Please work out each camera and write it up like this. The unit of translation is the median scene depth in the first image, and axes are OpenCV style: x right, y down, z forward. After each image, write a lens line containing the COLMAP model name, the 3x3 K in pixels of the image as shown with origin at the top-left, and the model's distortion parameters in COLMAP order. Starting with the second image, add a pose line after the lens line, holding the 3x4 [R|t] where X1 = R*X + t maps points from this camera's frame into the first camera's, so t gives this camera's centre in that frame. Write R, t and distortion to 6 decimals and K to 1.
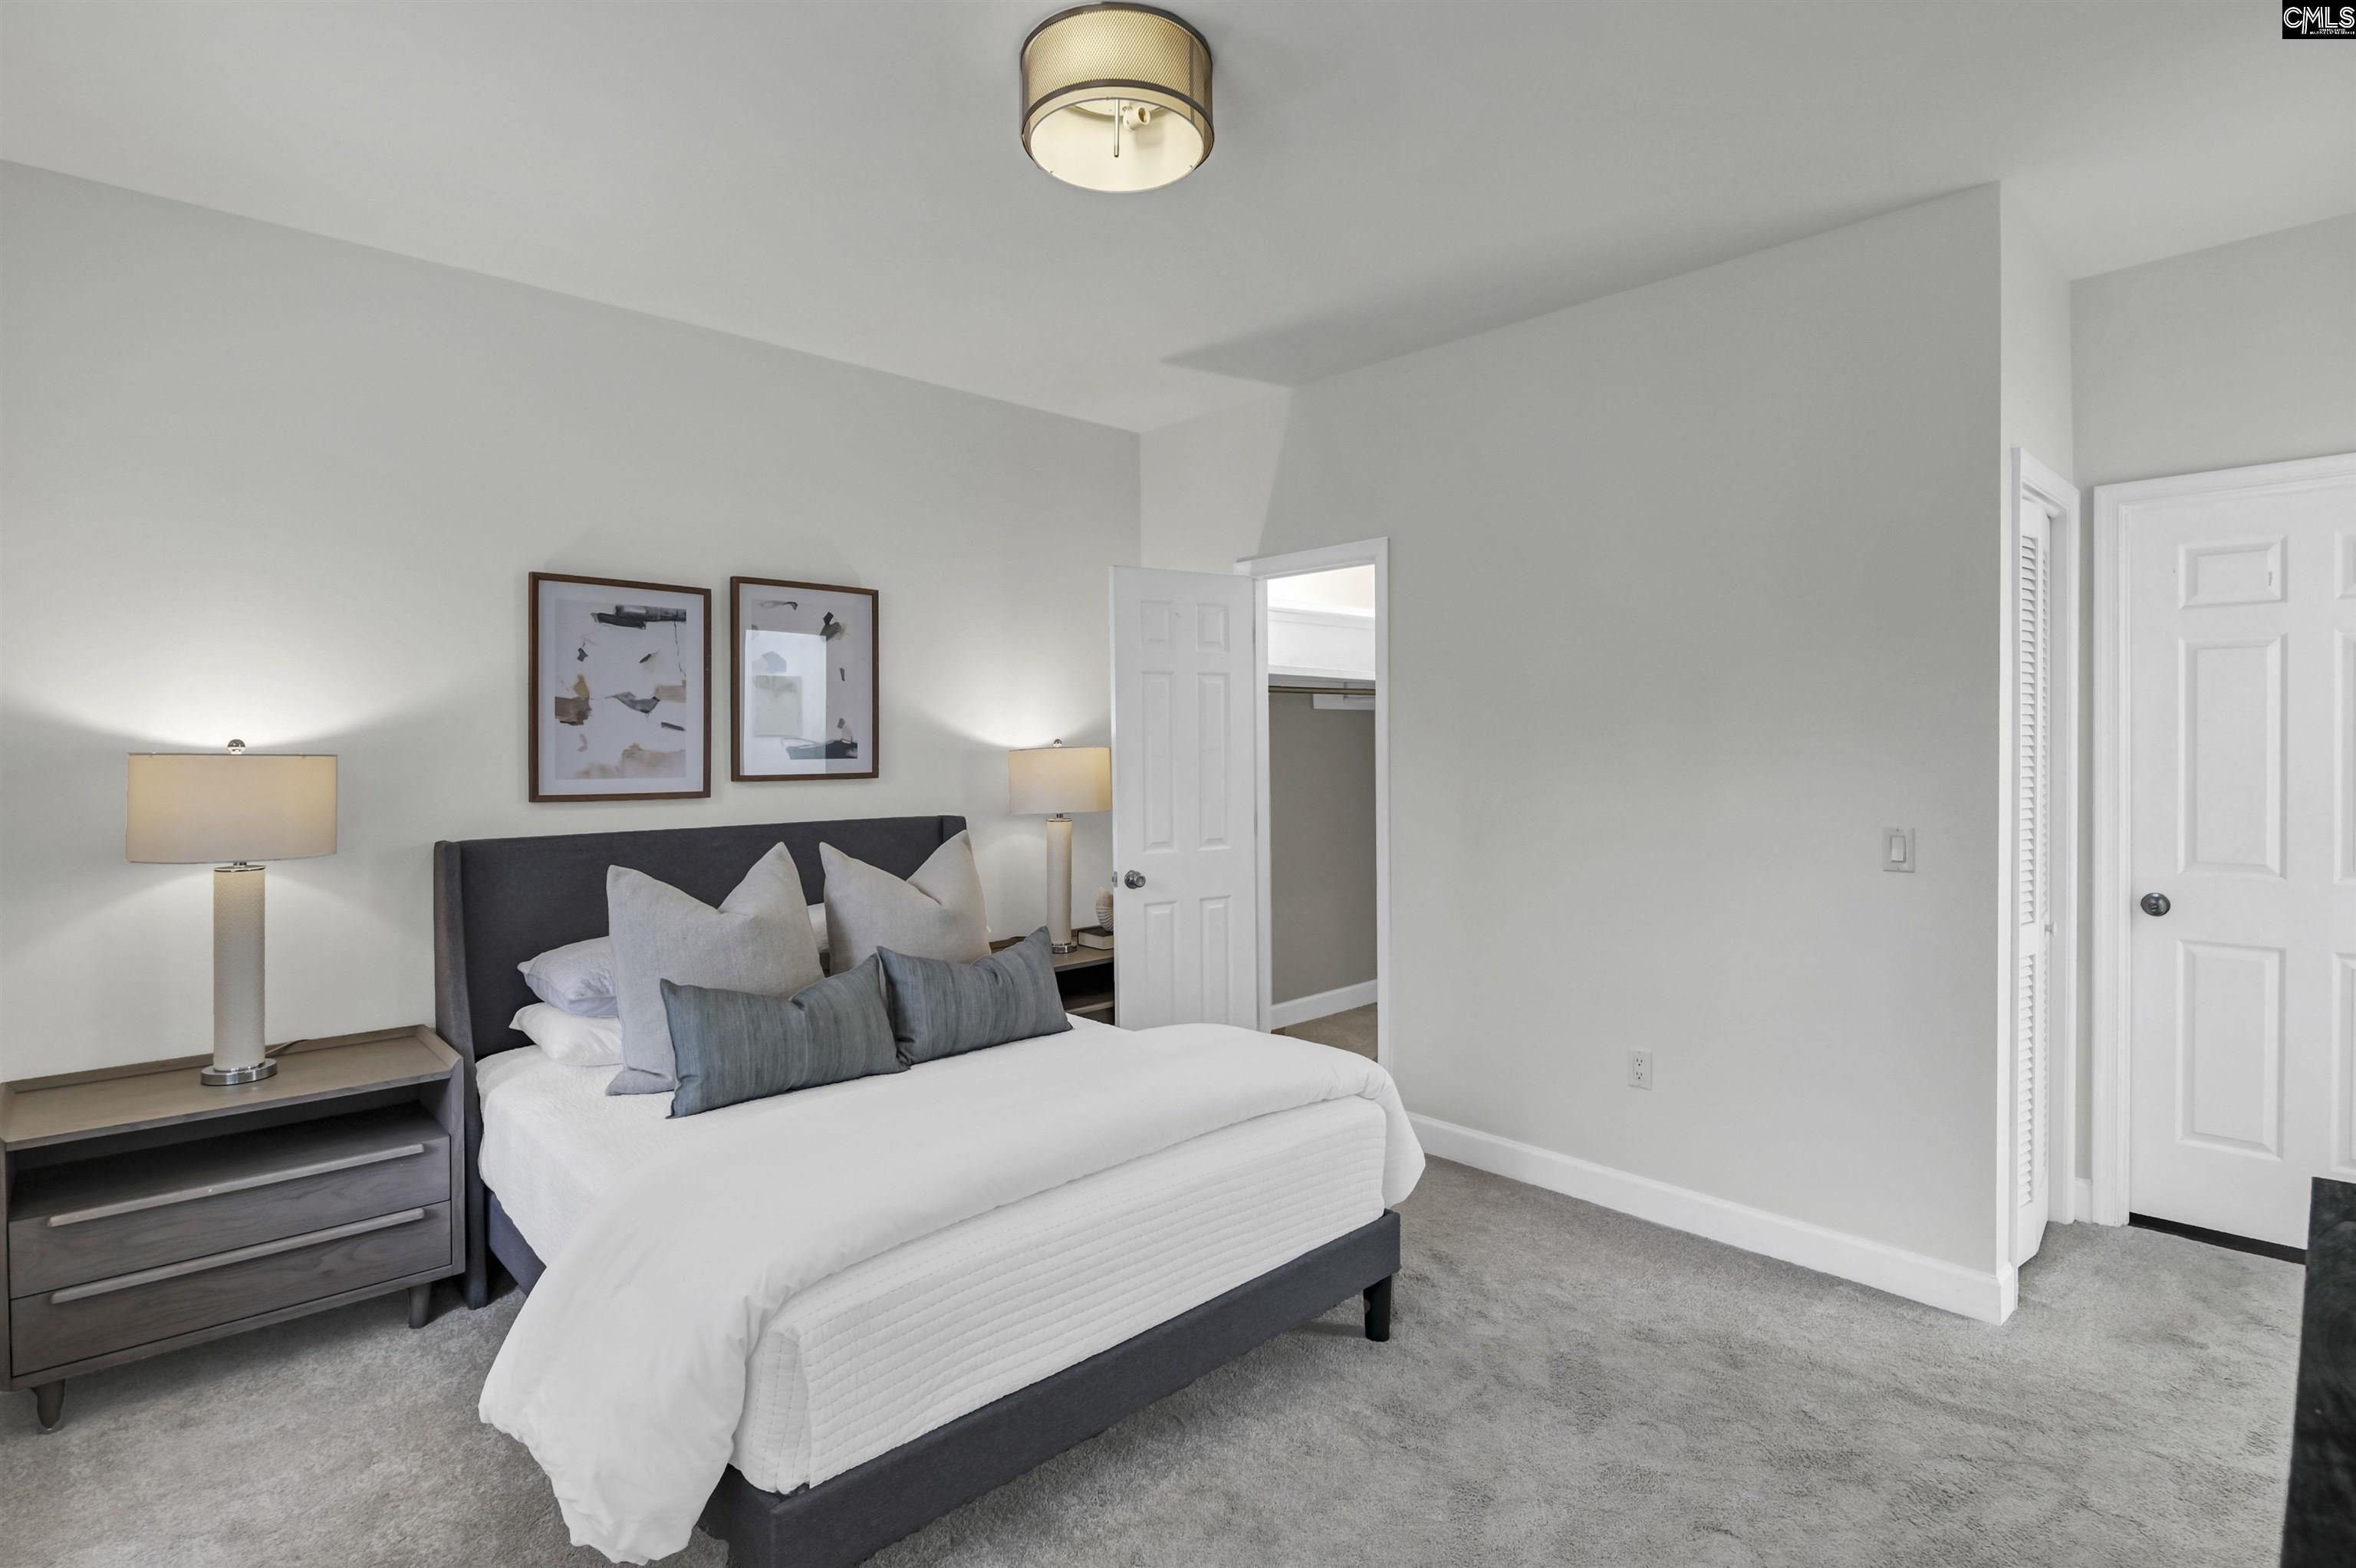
lens RADIAL K [[1108.4, 0, 1178.4], [0, 1108.4, 759.4], [0, 0, 1]] dist [0.000380, -0.000326]
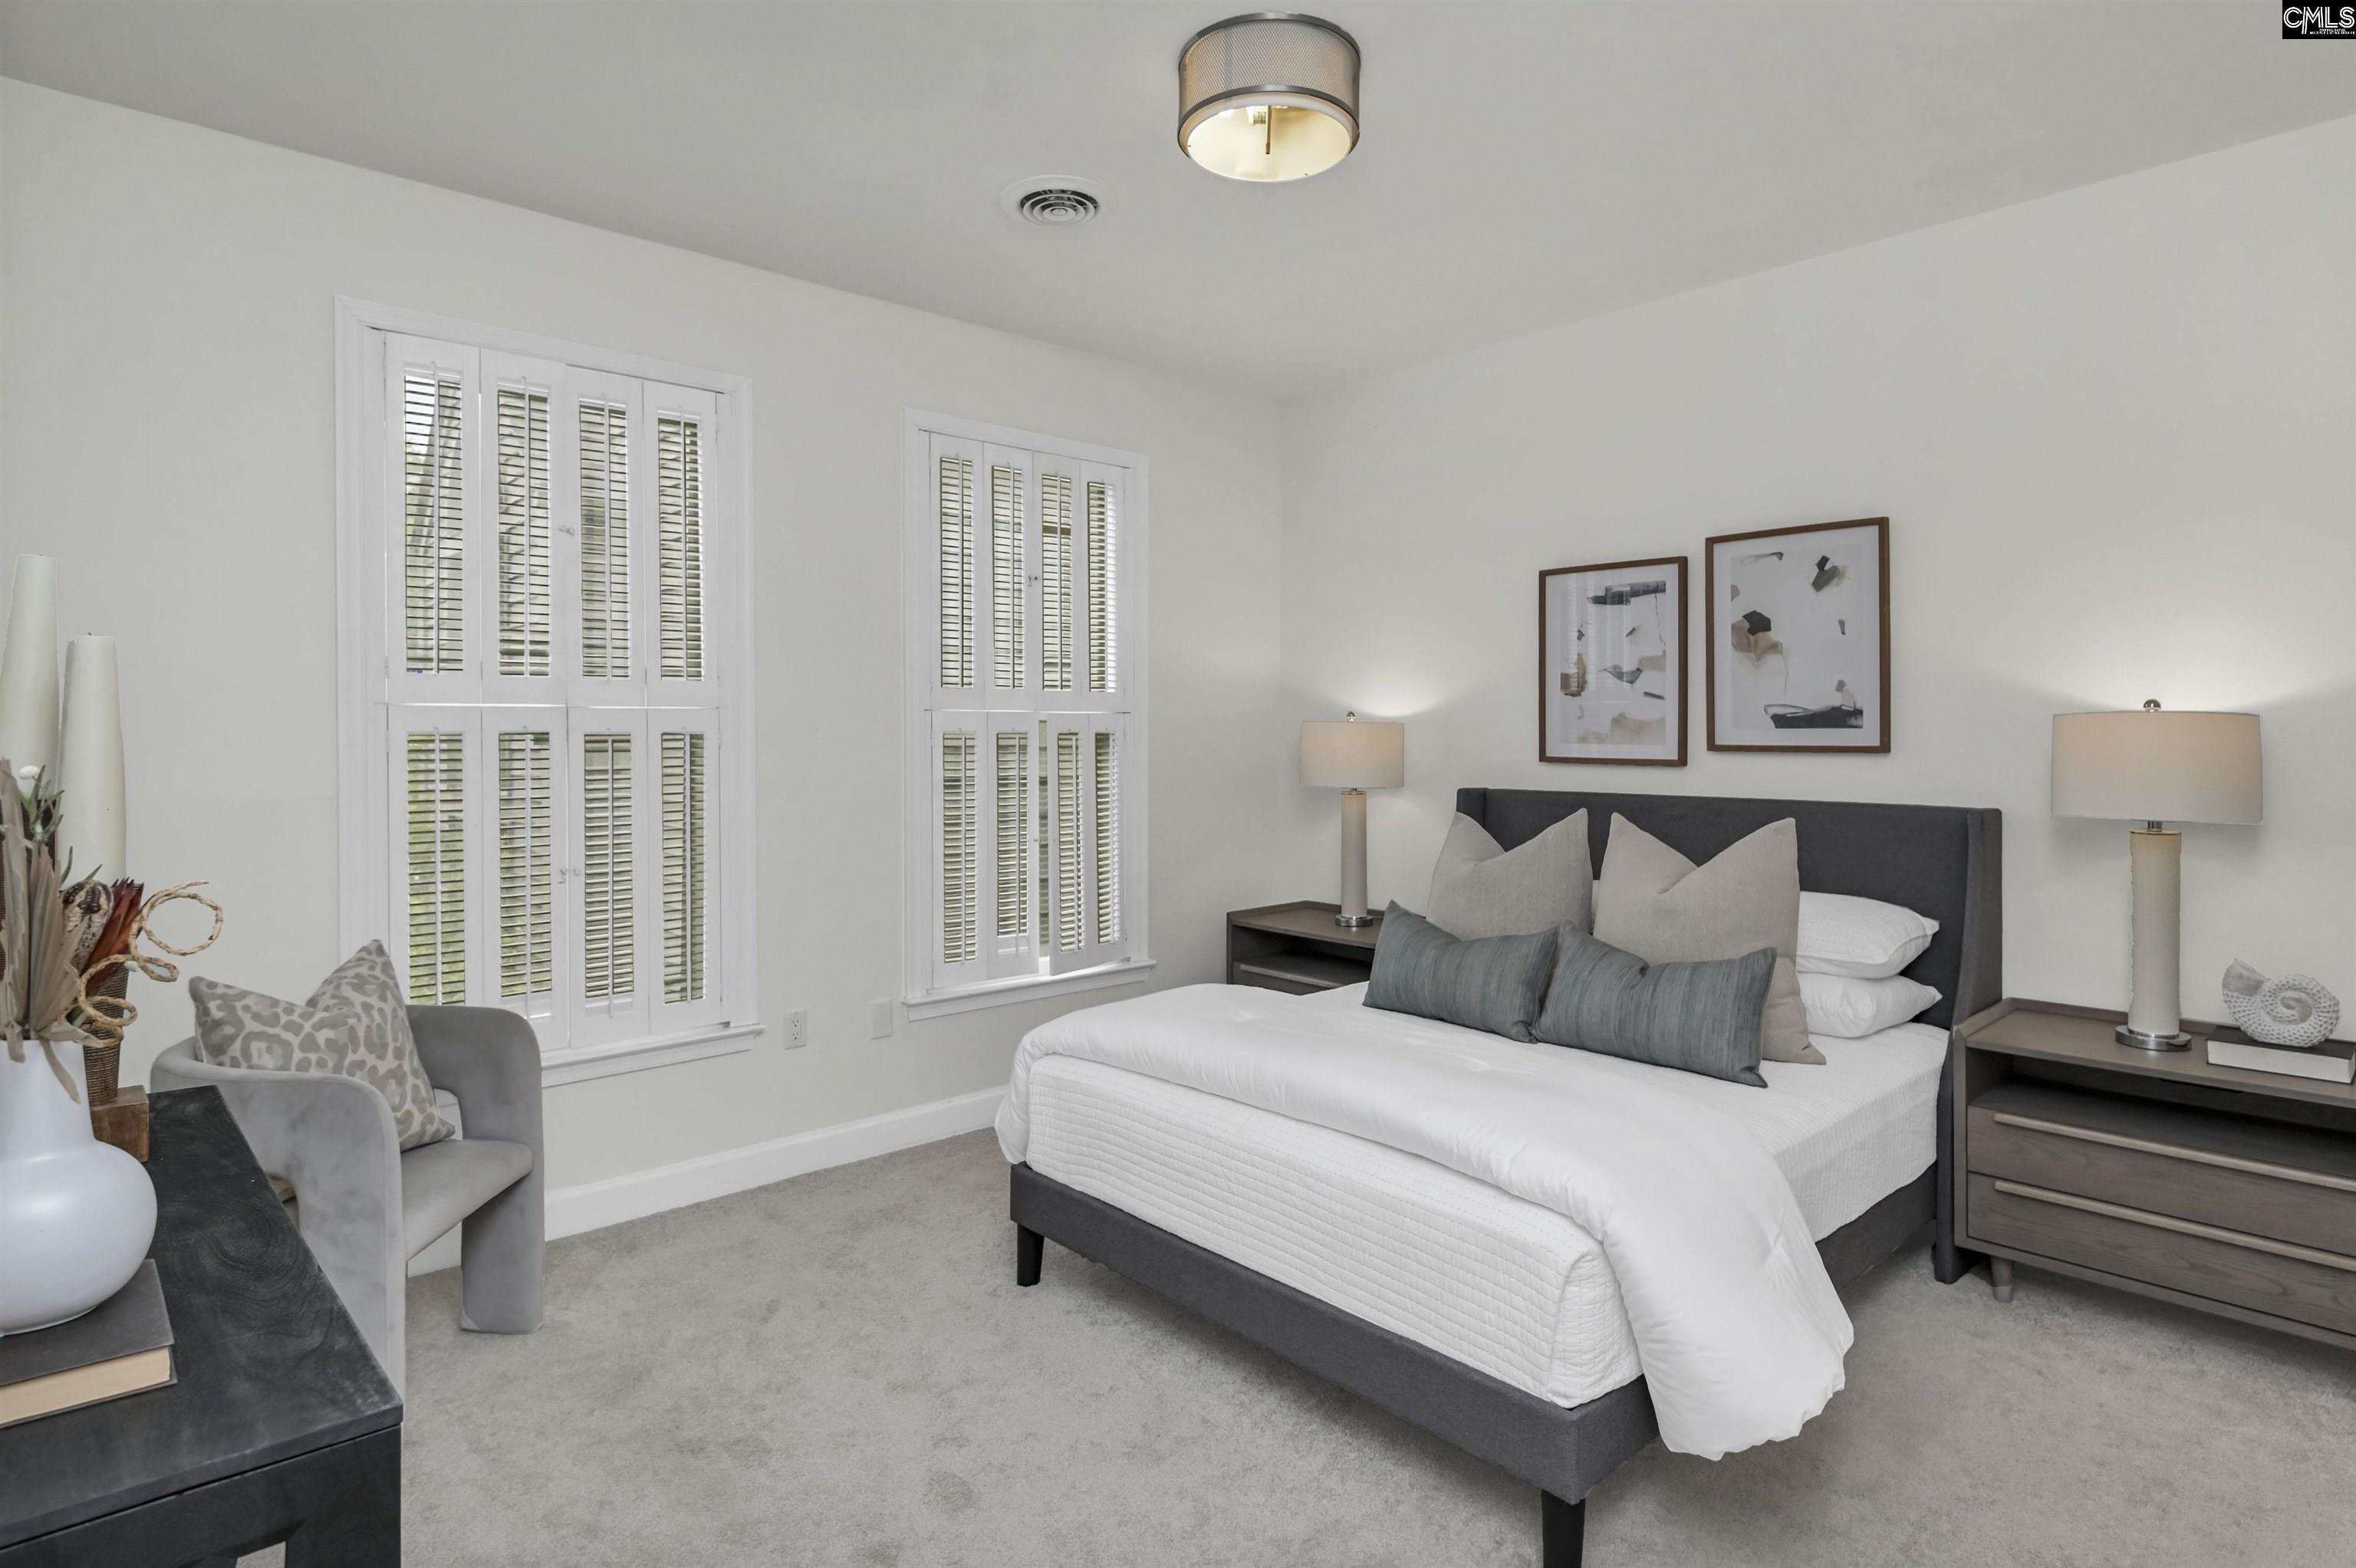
lens RADIAL K [[1196.0, 0, 1178.0], [0, 1196.0, 784.0], [0, 0, 1]] dist [-0.075326, -0.000387]
pose [[-0.020420, 0.055586, -0.998245, 0.660708], [-0.000336, 0.998453, 0.055604, -0.008337], [0.999791, 0.001471, -0.020370, 0.580260]]
